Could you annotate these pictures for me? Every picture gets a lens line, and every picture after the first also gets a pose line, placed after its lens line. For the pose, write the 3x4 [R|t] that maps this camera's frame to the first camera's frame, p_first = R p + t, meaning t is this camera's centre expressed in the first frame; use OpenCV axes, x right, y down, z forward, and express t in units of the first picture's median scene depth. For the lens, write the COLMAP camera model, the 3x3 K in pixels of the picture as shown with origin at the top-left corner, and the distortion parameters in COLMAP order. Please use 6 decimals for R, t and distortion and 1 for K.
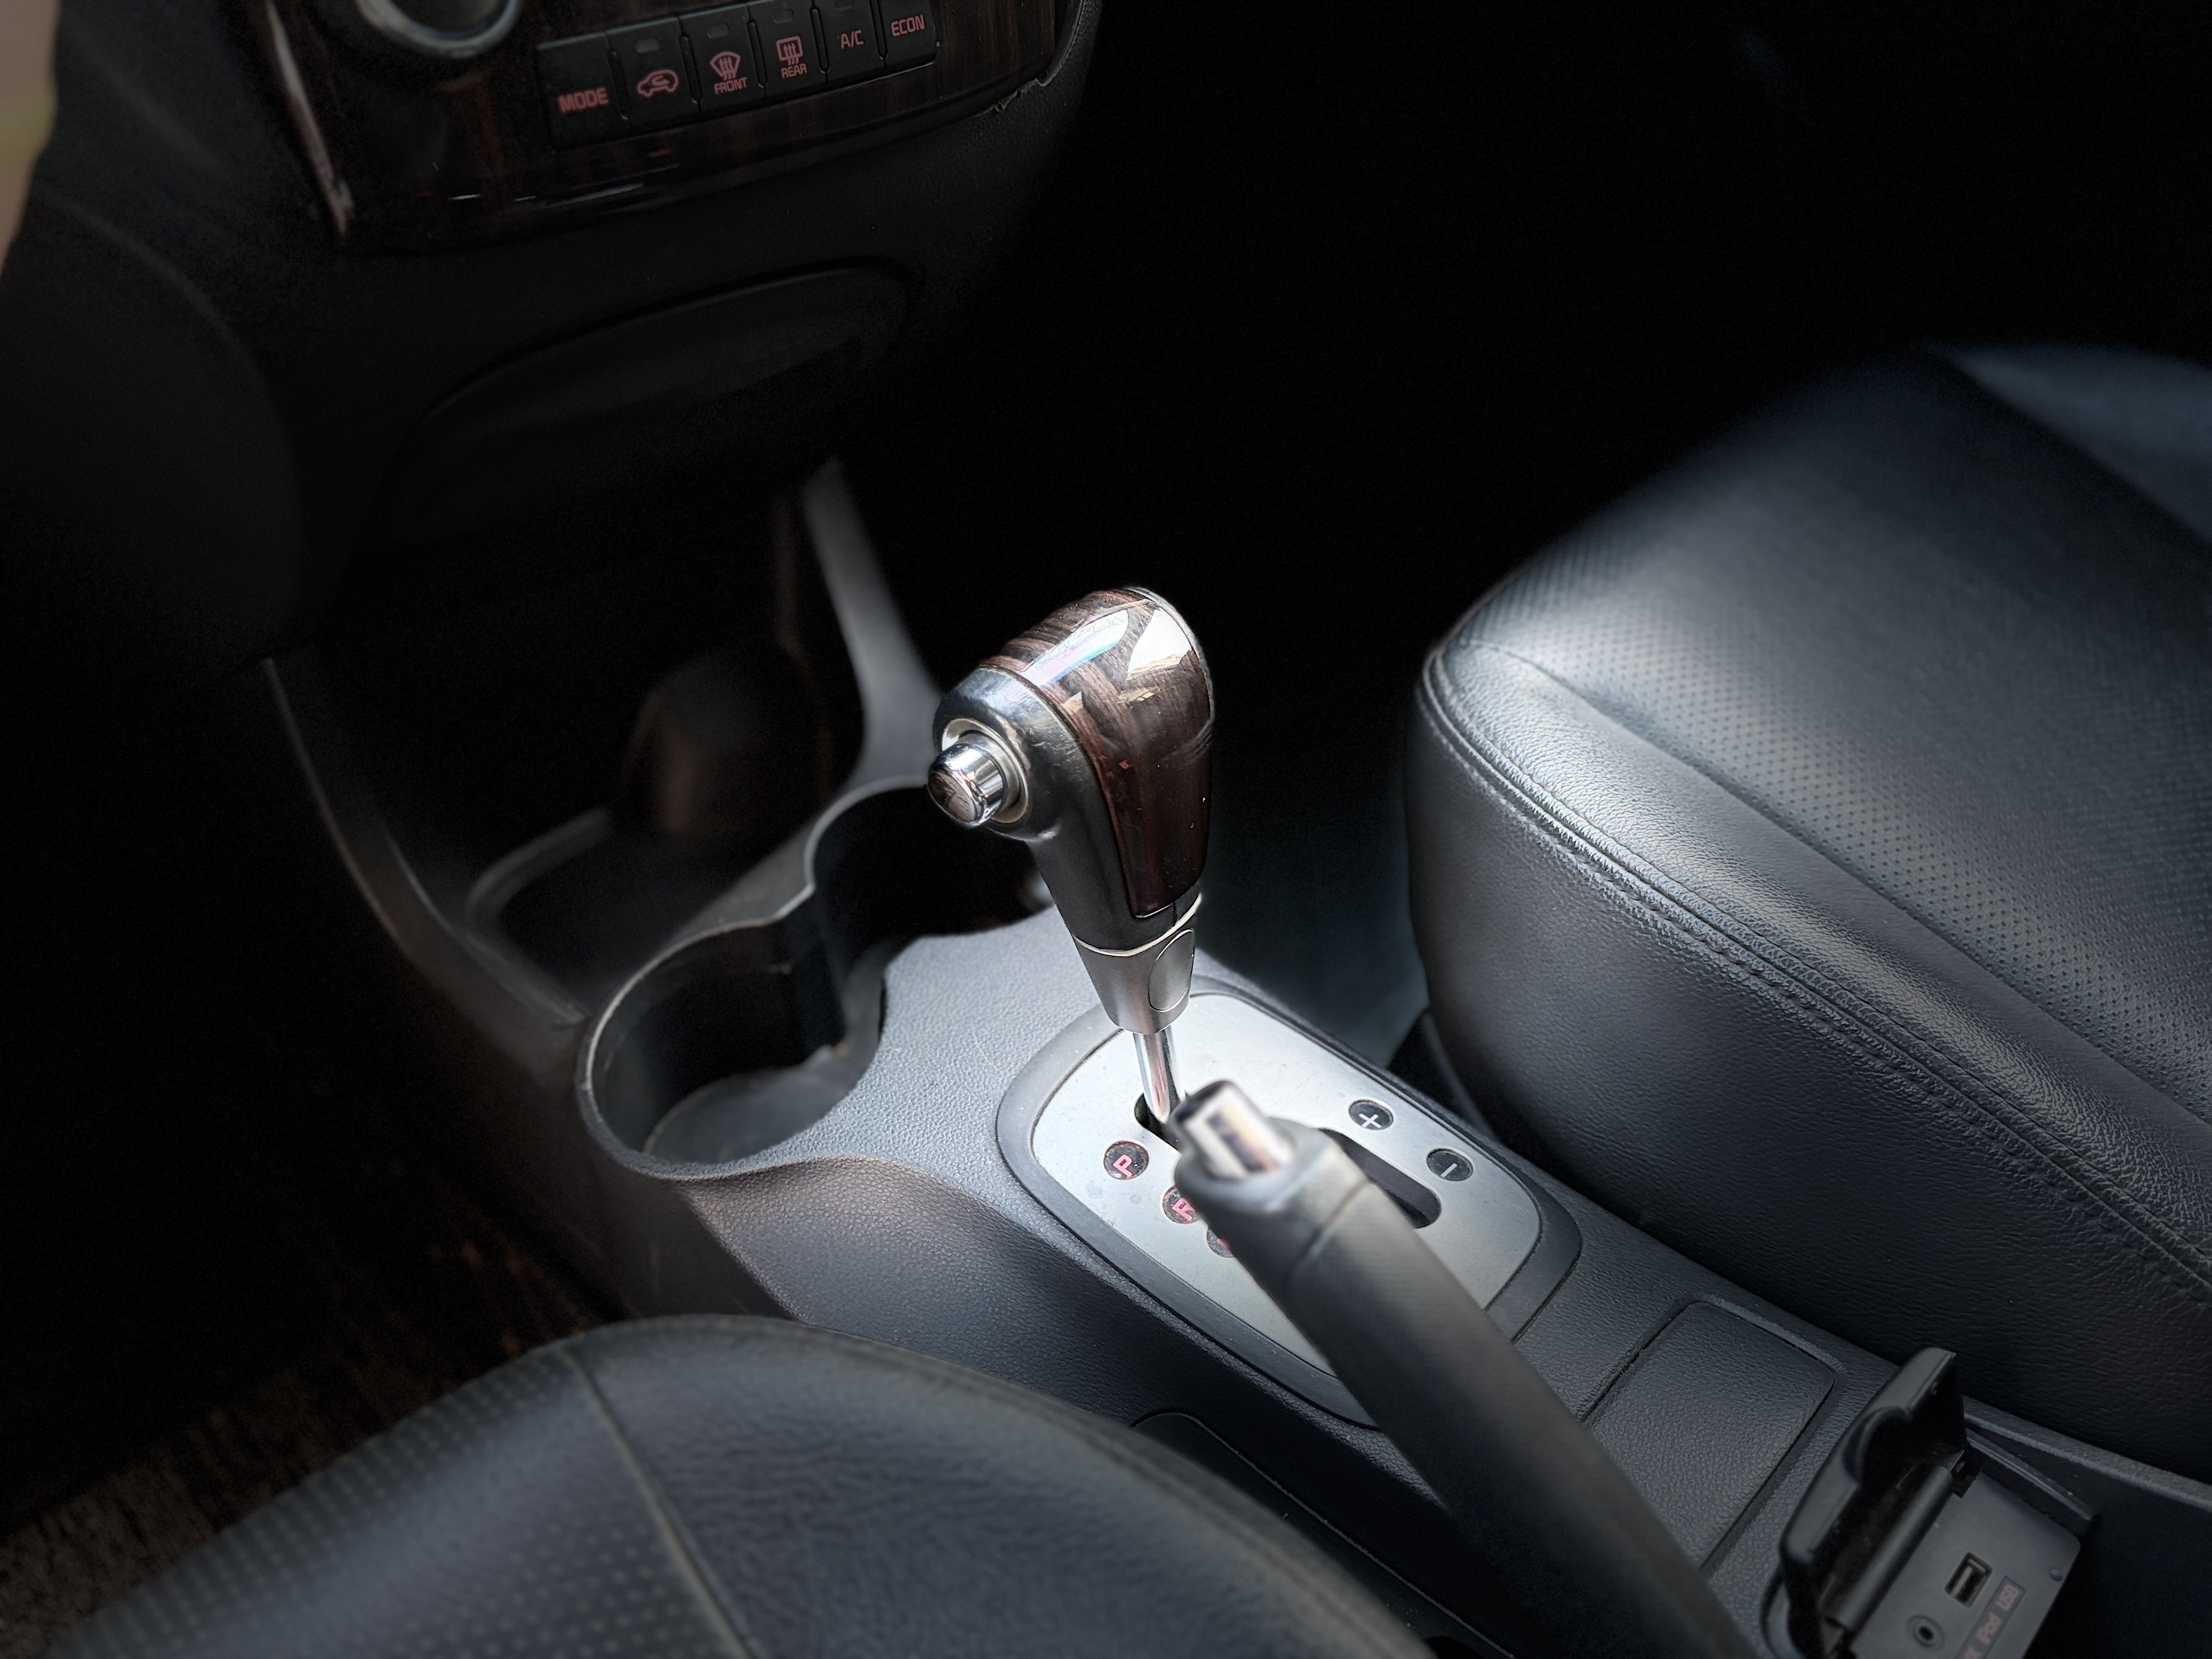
lens RADIAL K [[1745.1, 0, 1106.0], [0, 1745.1, 829.5], [0, 0, 1]] dist [-0.031027, -0.000796]
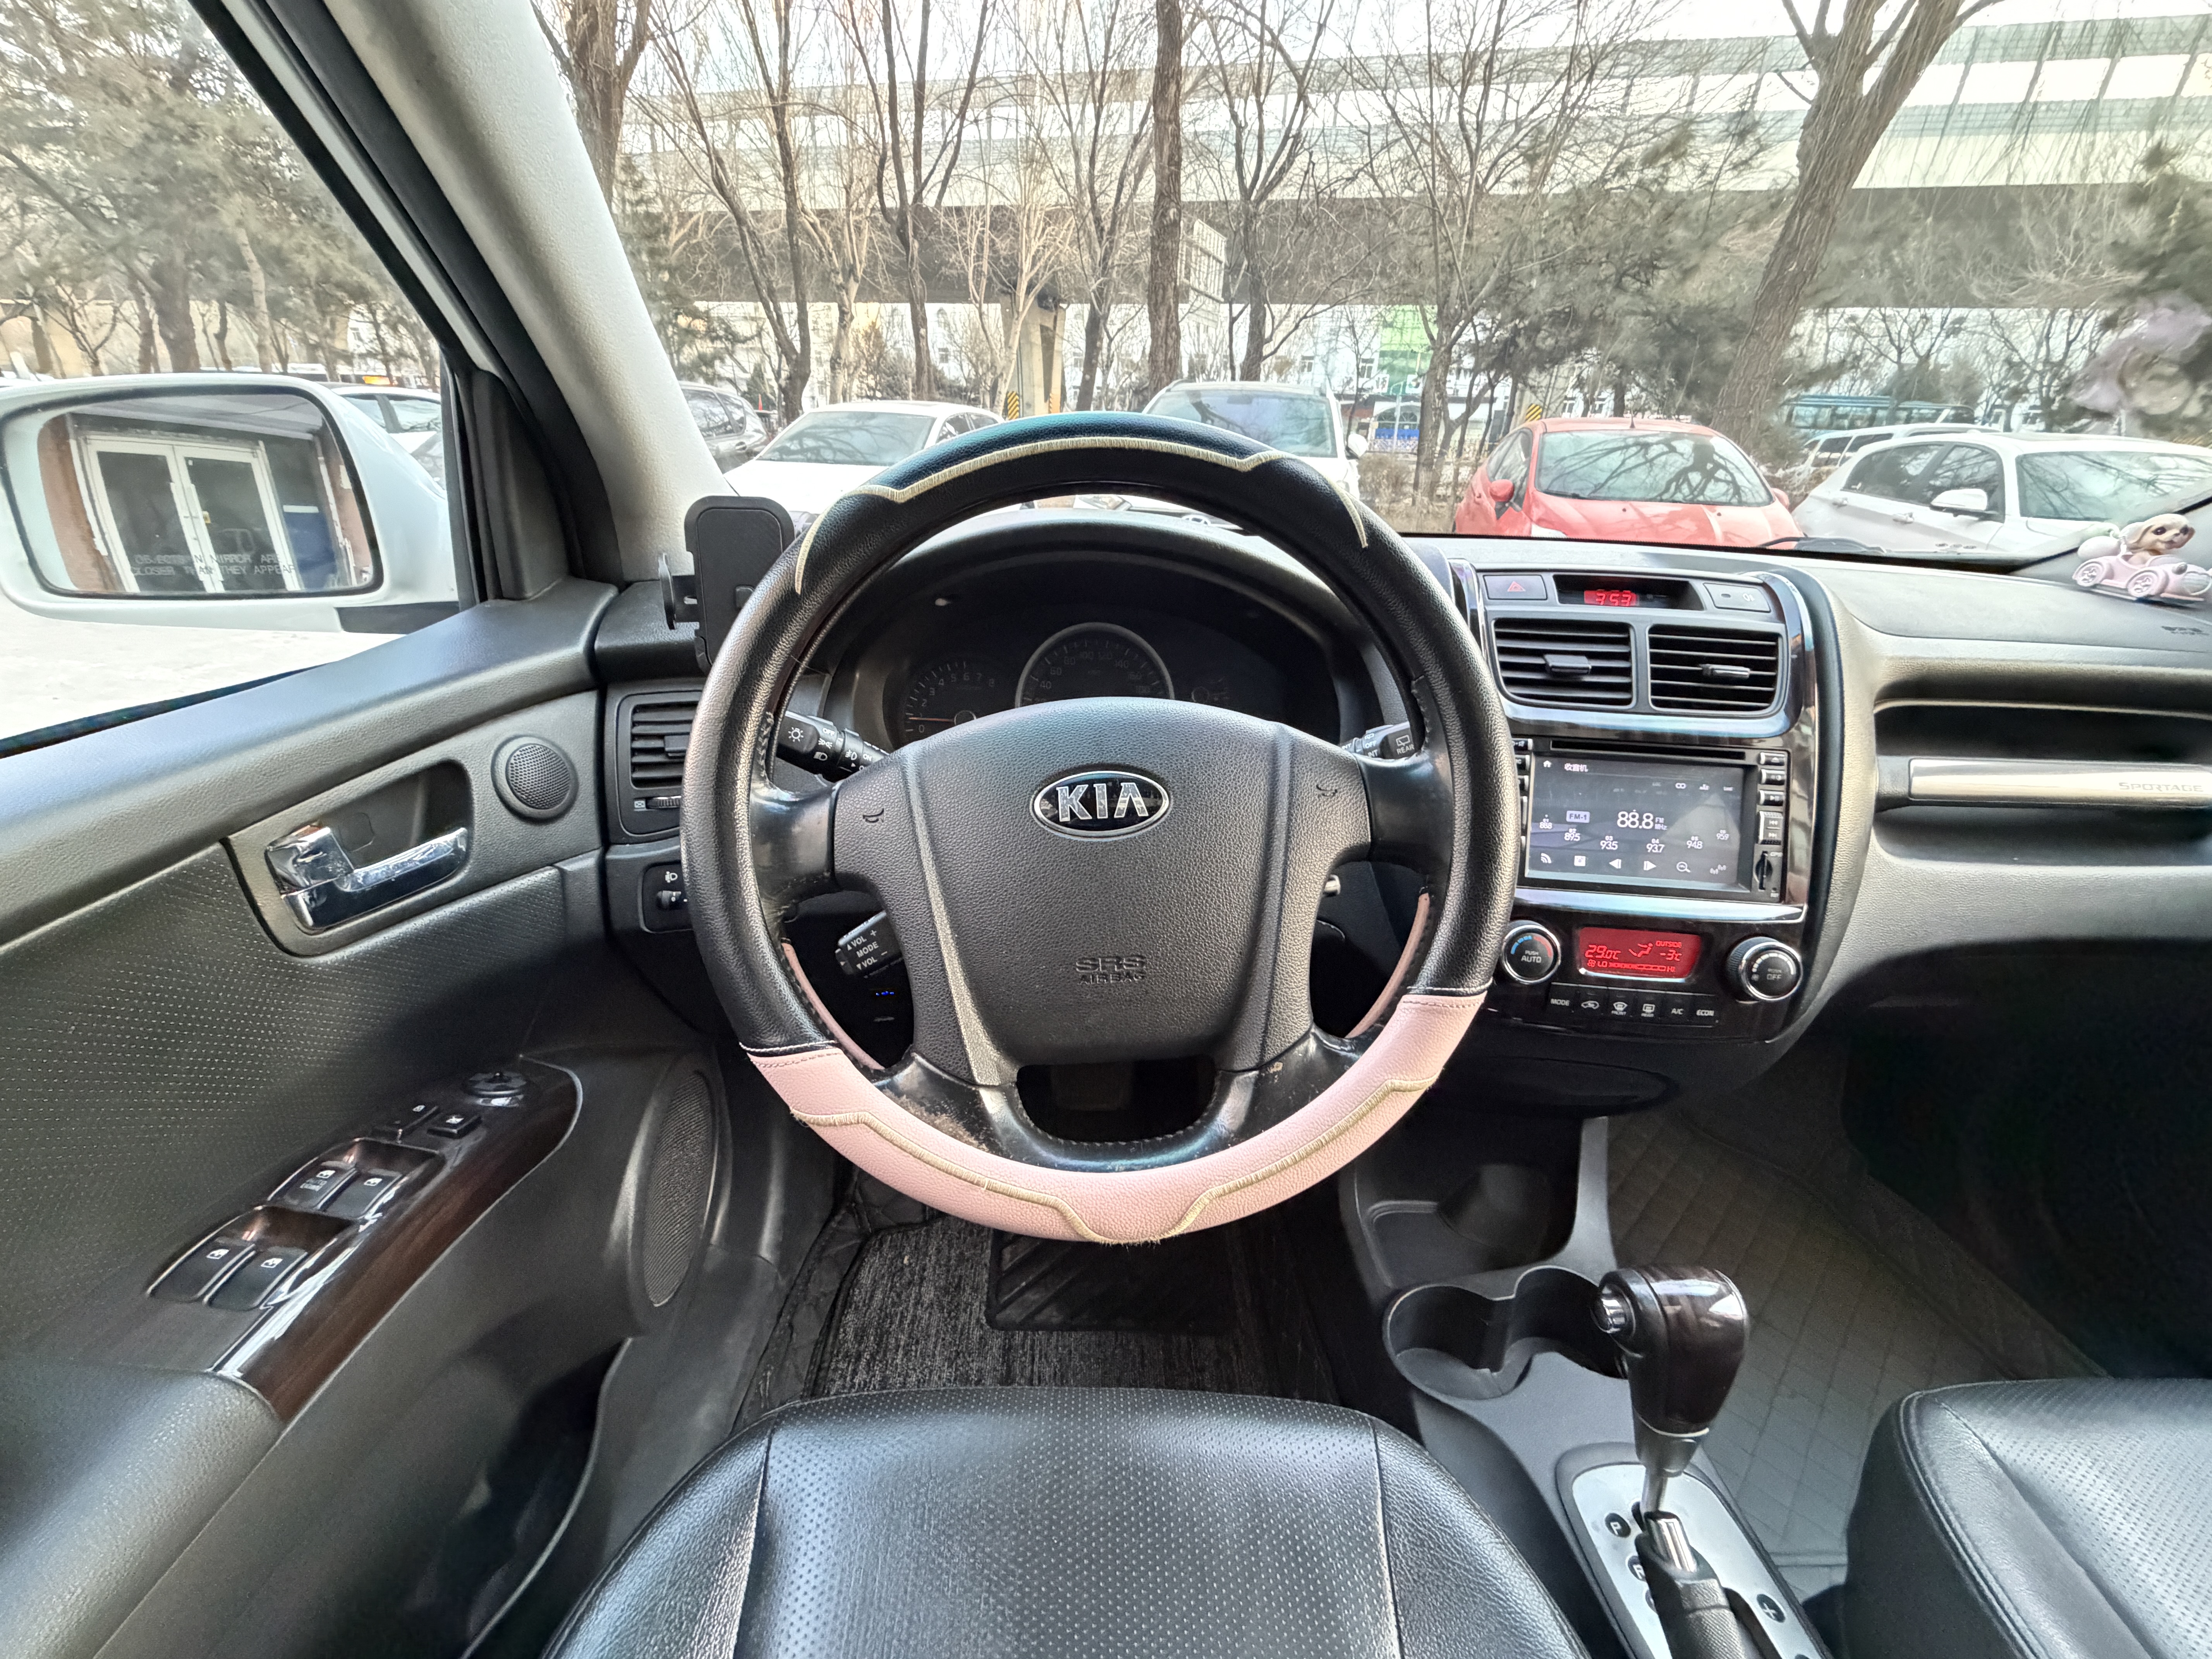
lens RADIAL K [[883.3, 0, 1106.0], [0, 883.3, 829.5], [0, 0, 1]] dist [0.001003, -0.000312]
pose [[0.704720, 0.289389, -0.647784, 0.023194], [-0.497055, 0.852892, -0.159725, -0.043449], [0.506266, 0.434546, 0.744892, -0.439585]]
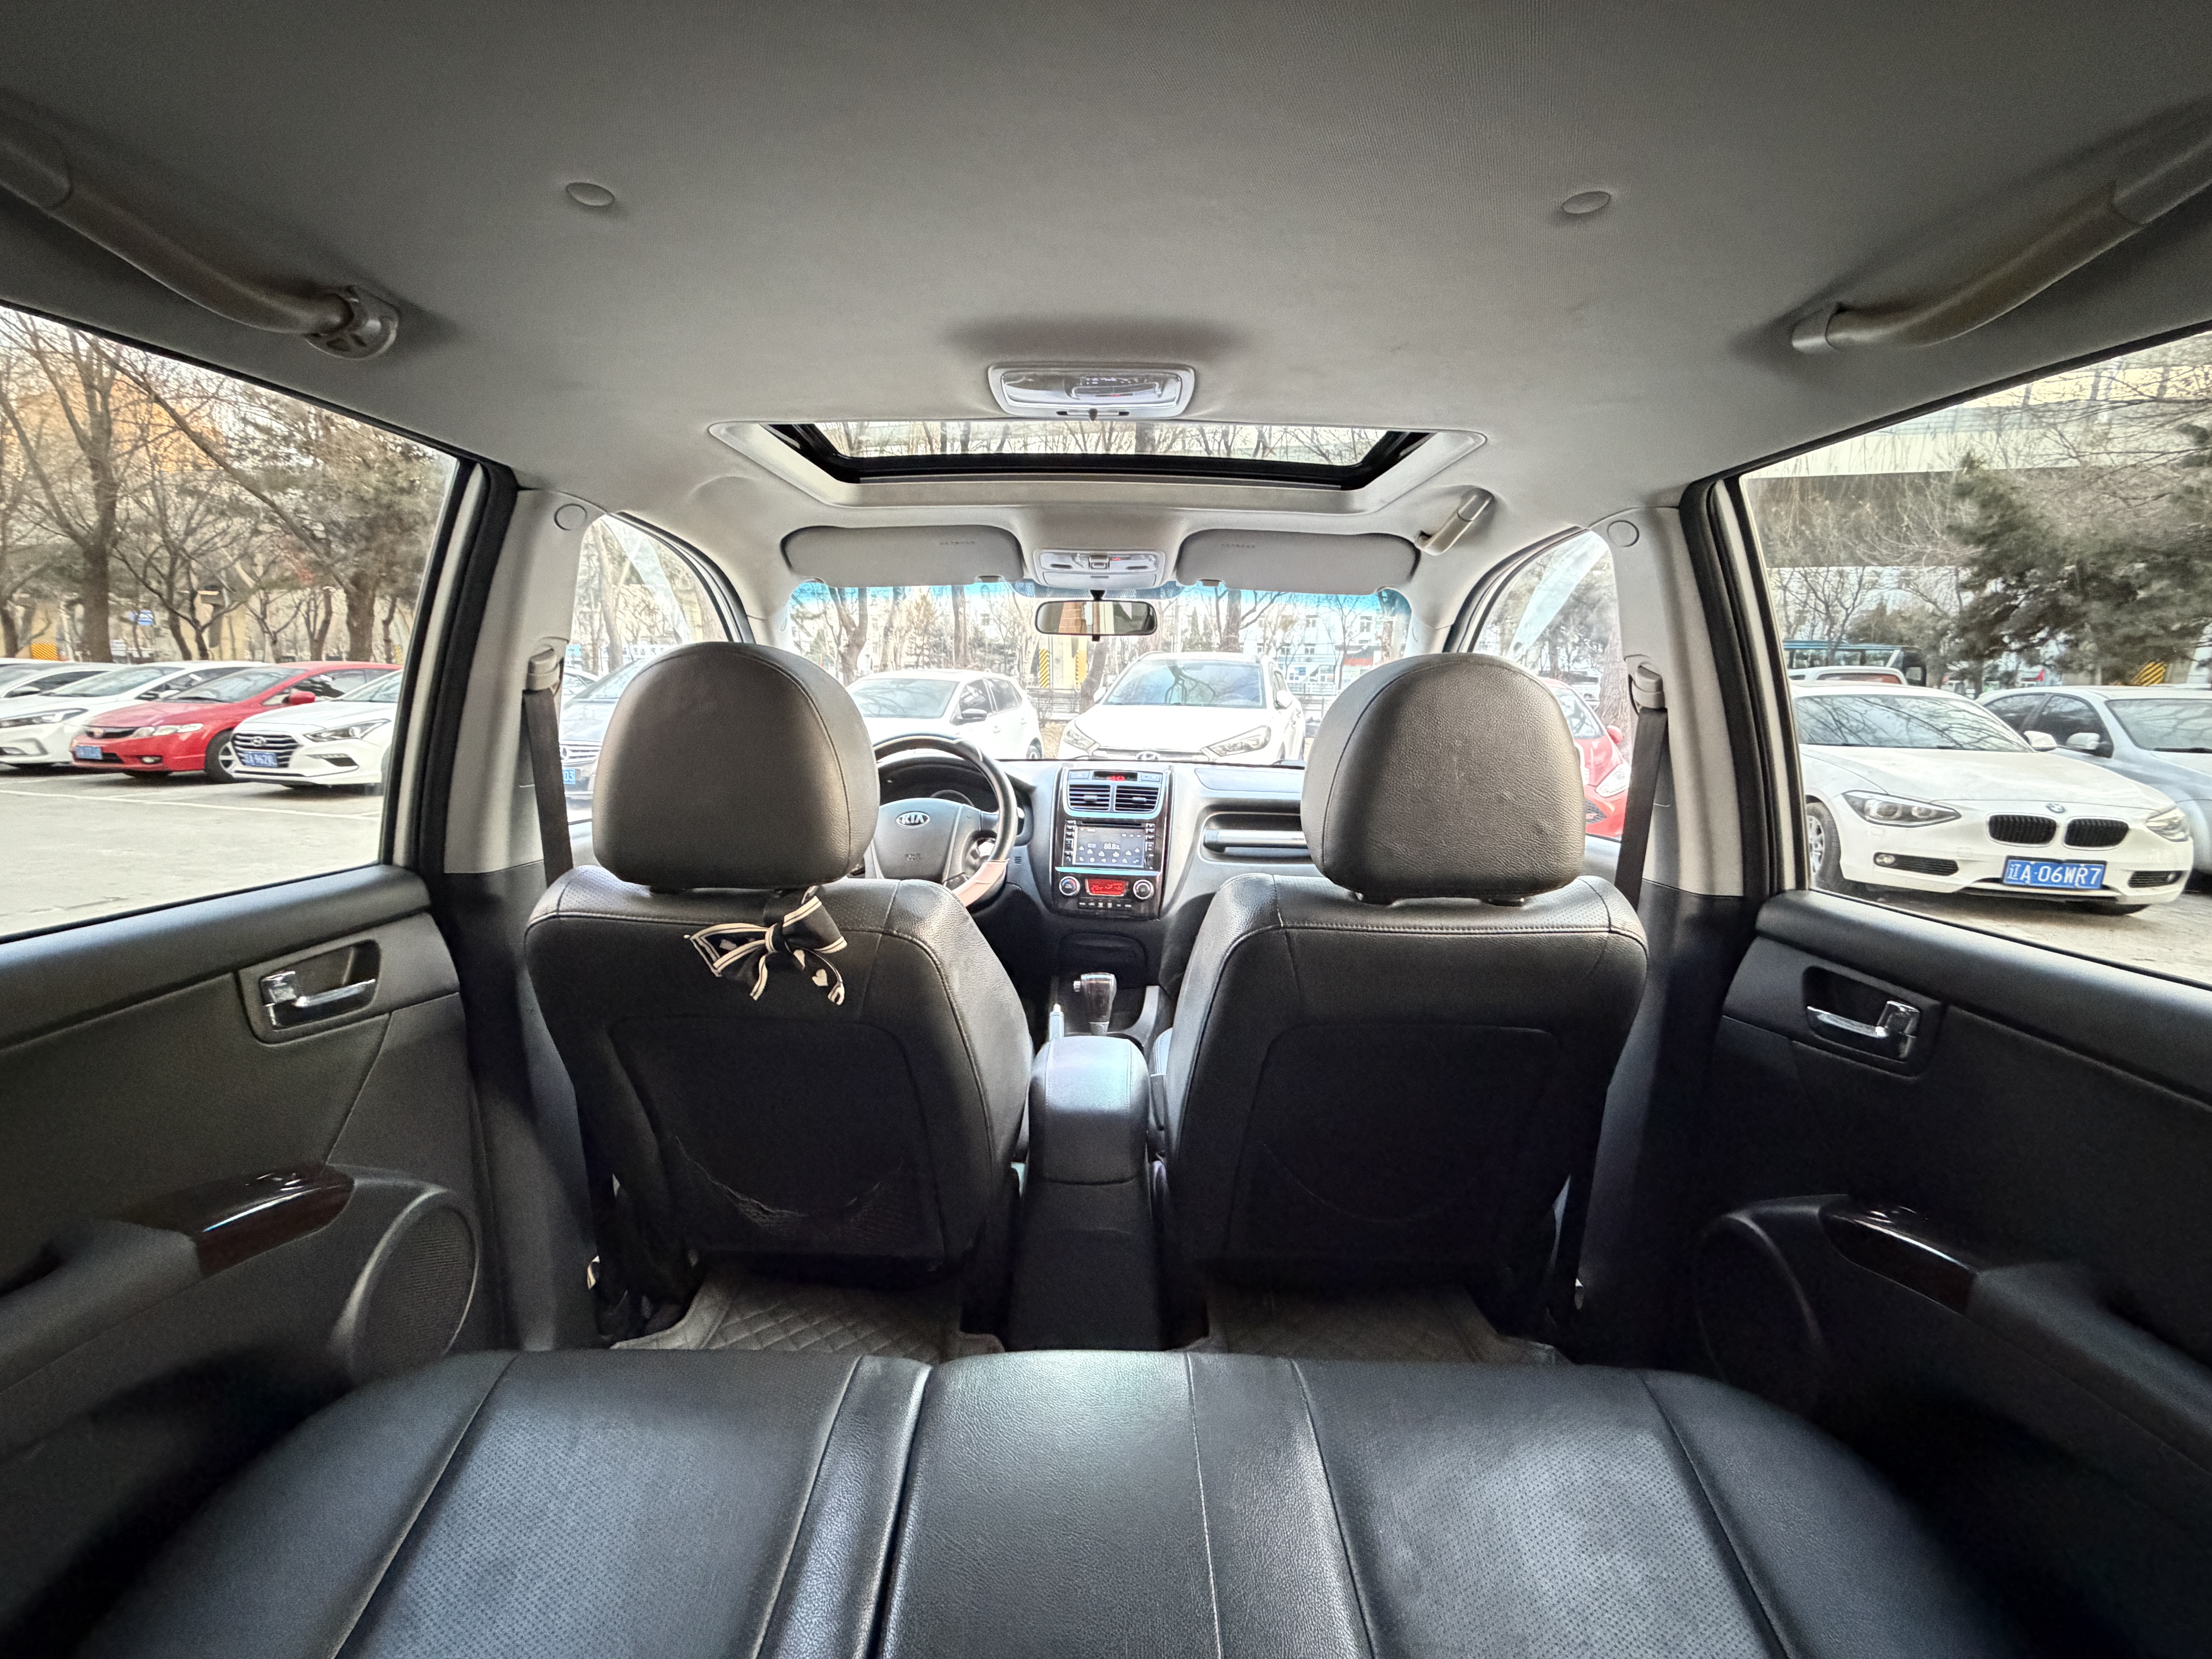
lens RADIAL K [[888.1, 0, 1106.0], [0, 888.1, 829.5], [0, 0, 1]] dist [0.000322, -0.000019]
pose [[0.681170, 0.109643, -0.723868, 2.239862], [-0.501917, 0.789739, -0.352691, 0.605543], [0.532997, 0.603565, 0.592978, -1.362854]]
